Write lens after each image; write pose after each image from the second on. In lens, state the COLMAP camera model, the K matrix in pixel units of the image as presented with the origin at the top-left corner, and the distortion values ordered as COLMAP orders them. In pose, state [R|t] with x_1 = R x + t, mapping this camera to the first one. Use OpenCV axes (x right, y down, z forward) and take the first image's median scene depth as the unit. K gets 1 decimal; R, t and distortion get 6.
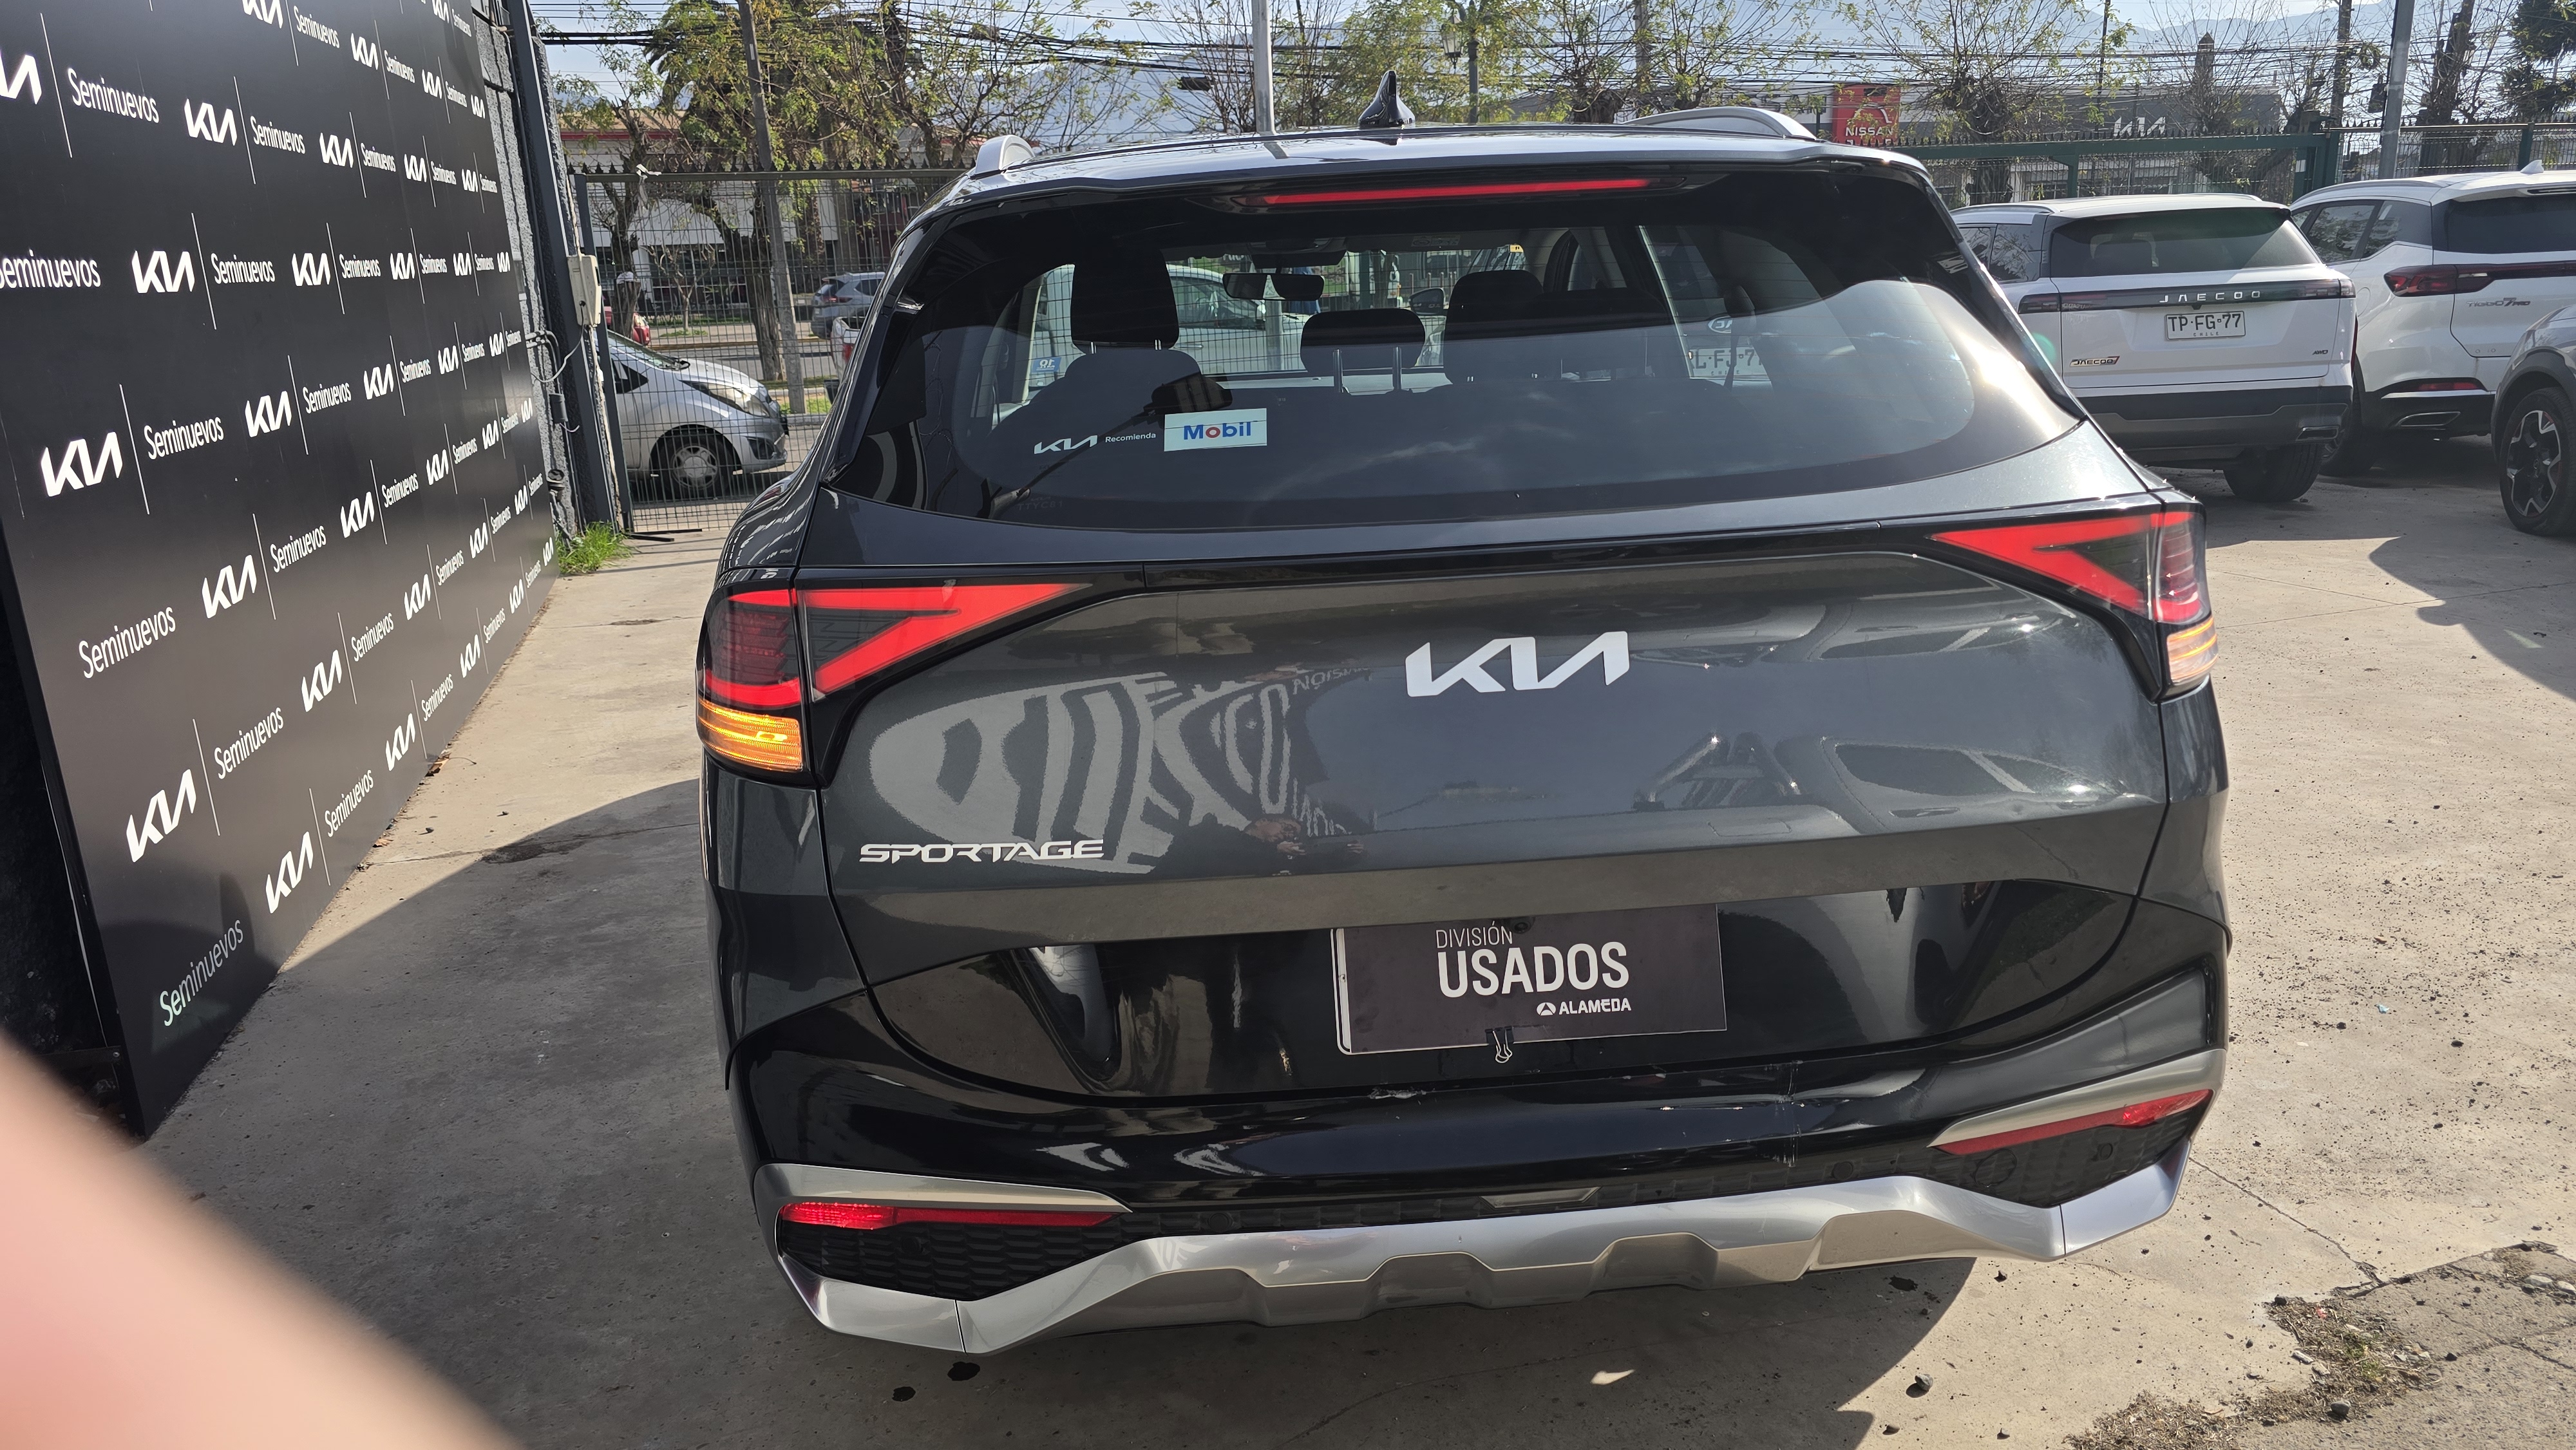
lens RADIAL K [[1818.4, 0, 1282.1], [0, 1818.4, 733.5], [0, 0, 1]] dist [0.027842, -0.013173]
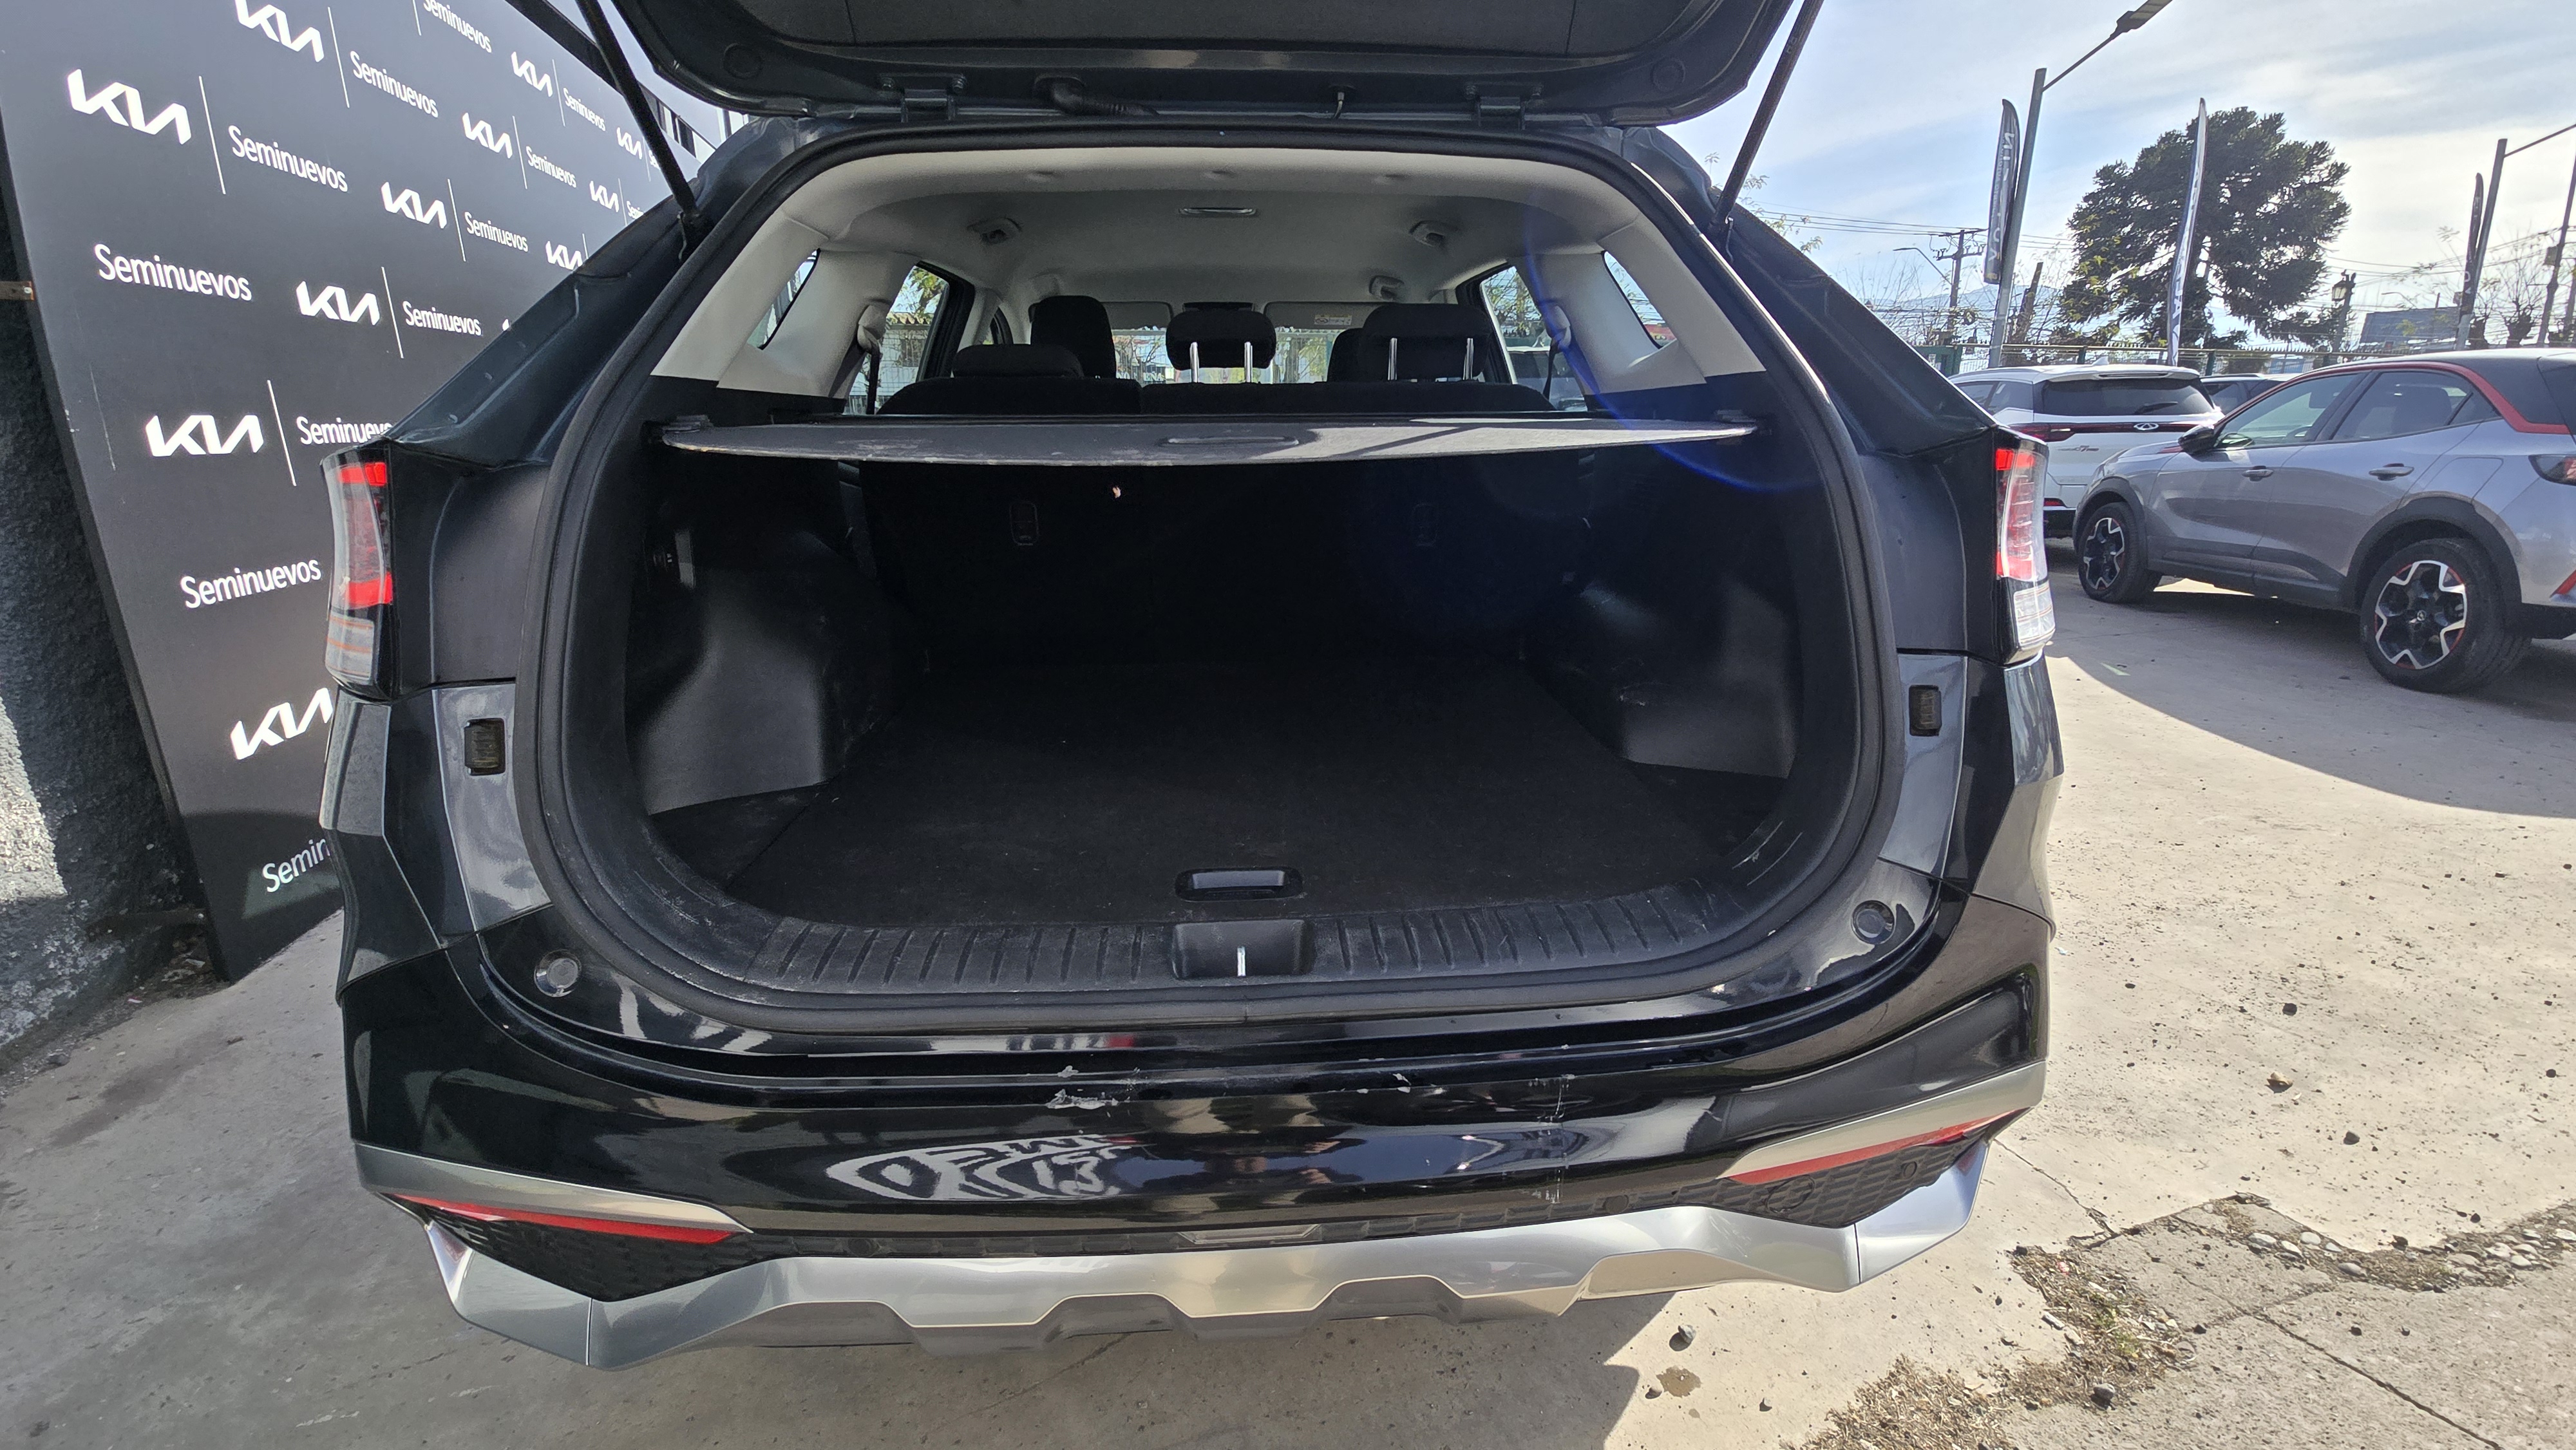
lens RADIAL K [[1021.6, 0, 1298.8], [0, 1021.6, 712.7], [0, 0, 1]] dist [0.001476, 0.000156]
pose [[0.999143, 0.038803, -0.014442, 0.118103], [-0.038794, 0.999247, 0.000903, 0.012479], [0.014467, -0.000342, 0.999895, 0.390582]]
